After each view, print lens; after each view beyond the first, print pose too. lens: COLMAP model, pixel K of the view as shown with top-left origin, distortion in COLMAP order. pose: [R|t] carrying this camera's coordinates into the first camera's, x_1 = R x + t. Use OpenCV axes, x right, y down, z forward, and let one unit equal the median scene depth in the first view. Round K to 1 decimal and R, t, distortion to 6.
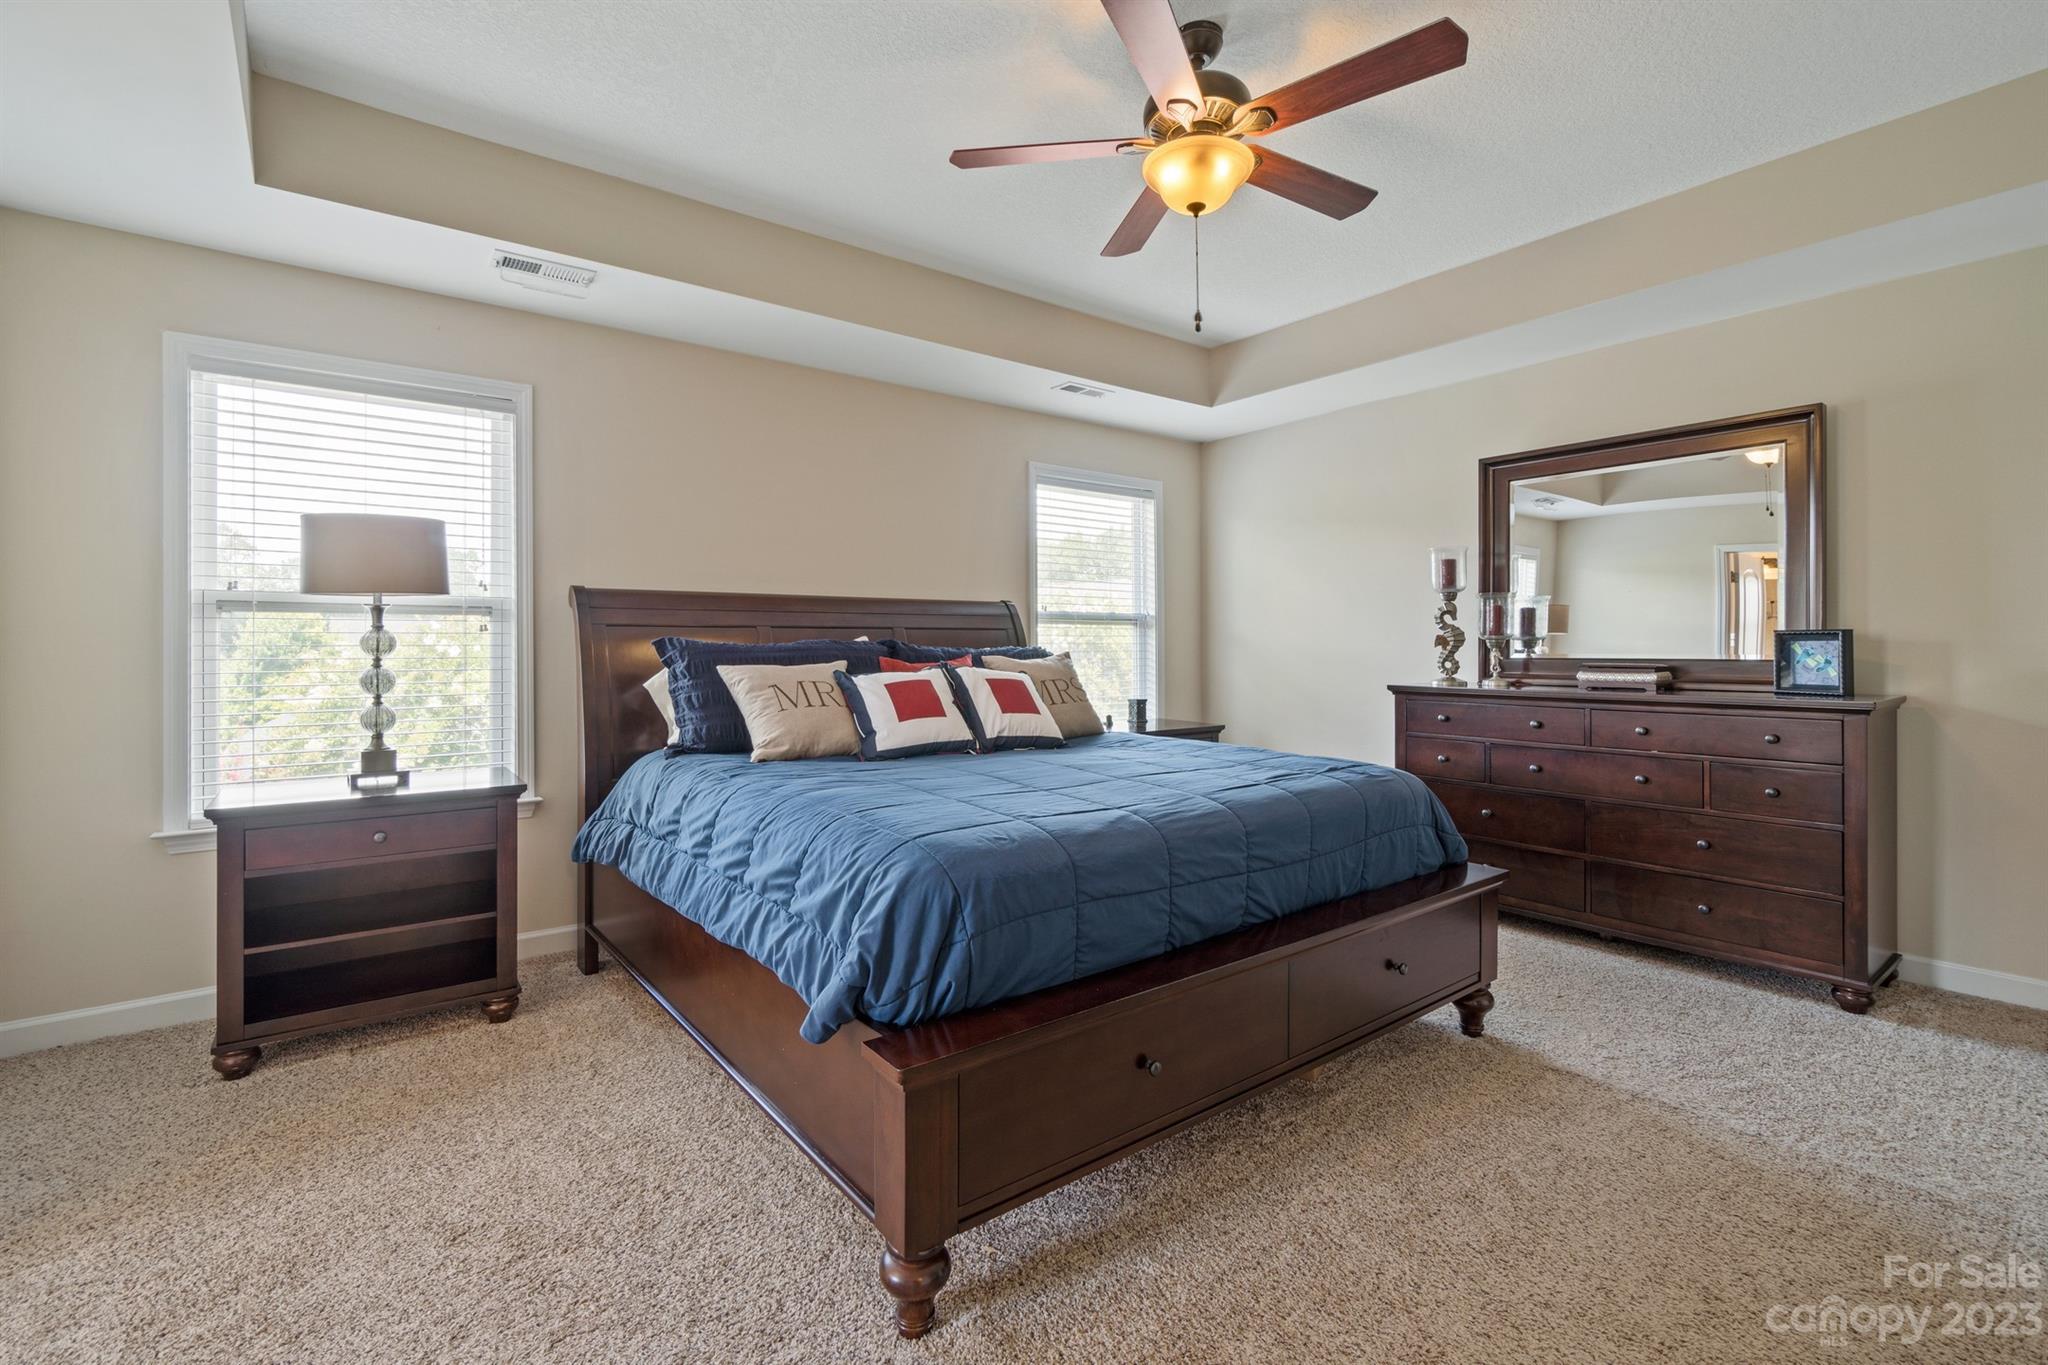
lens RADIAL K [[890.6, 0, 953.6], [0, 890.6, 646.0], [0, 0, 1]] dist [0.002061, 0.000132]
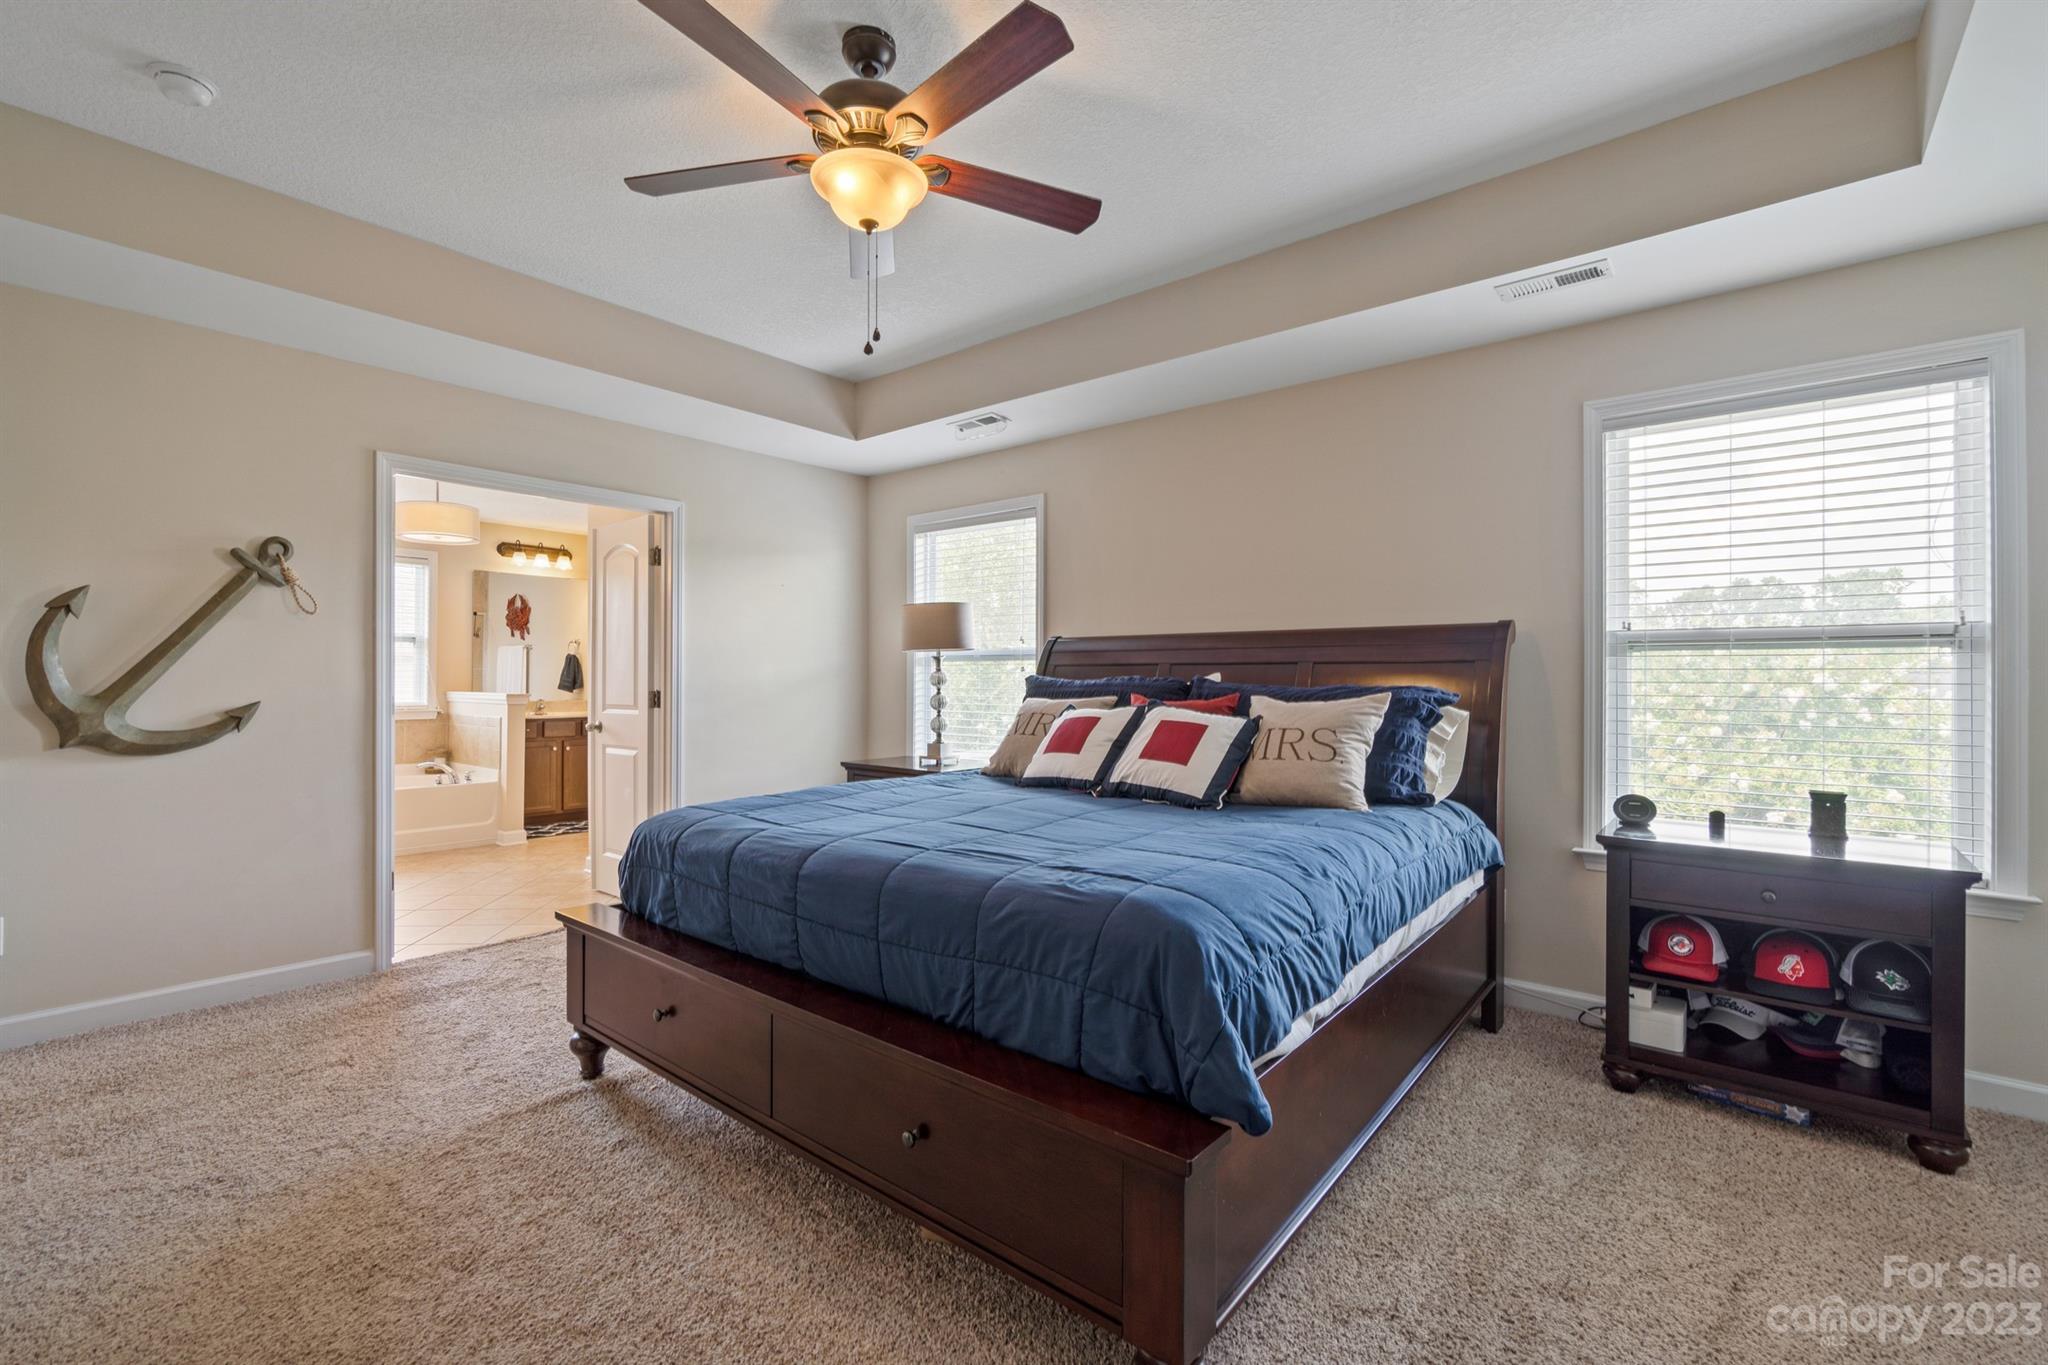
lens RADIAL K [[886.7, 0, 1000.9], [0, 886.7, 674.0], [0, 0, 1]] dist [-0.001856, -0.000217]
pose [[0.246571, -0.003958, -0.969117, 0.604620], [-0.006872, 0.999959, -0.005832, -0.002677], [0.969100, 0.008098, 0.246534, 0.432201]]
